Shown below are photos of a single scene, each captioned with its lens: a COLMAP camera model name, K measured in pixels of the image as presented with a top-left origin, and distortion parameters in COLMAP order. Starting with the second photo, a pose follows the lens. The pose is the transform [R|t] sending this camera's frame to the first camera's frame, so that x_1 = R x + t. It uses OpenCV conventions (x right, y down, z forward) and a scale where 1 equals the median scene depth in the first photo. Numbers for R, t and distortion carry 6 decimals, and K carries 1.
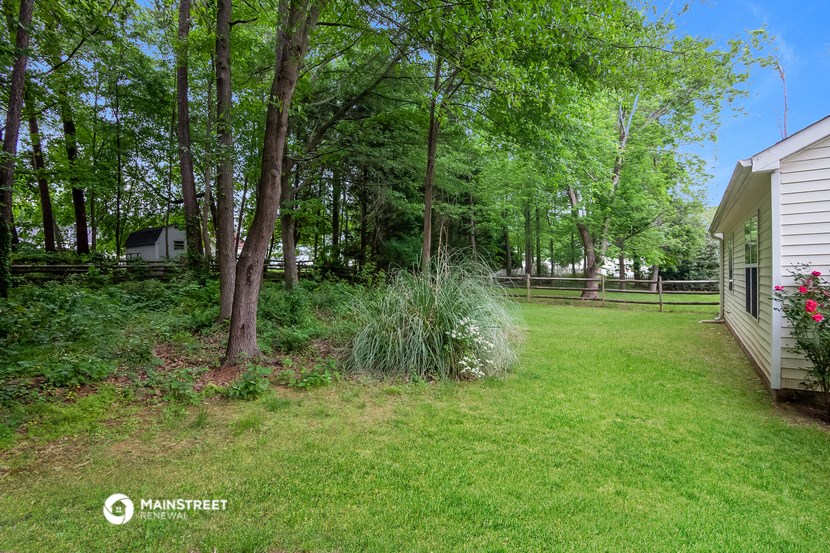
lens RADIAL K [[417.2, 0, 418.6], [0, 417.2, 277.8], [0, 0, 1]] dist [0.003272, 0.000572]
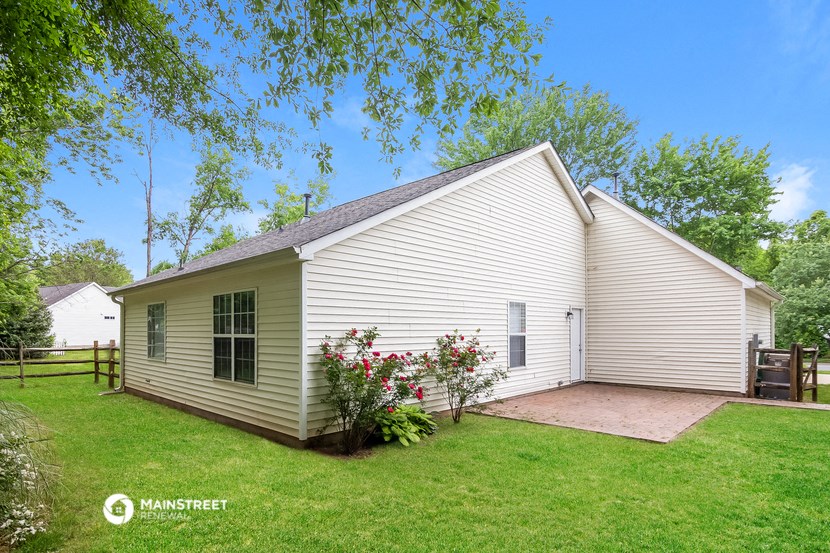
lens RADIAL K [[417.2, 0, 418.6], [0, 417.2, 277.8], [0, 0, 1]] dist [0.003272, 0.000572]
pose [[0.186863, 0.156334, 0.969867, -0.074953], [-0.006304, 0.987427, -0.157950, -0.003410], [-0.982366, 0.023401, 0.185500, 0.116097]]
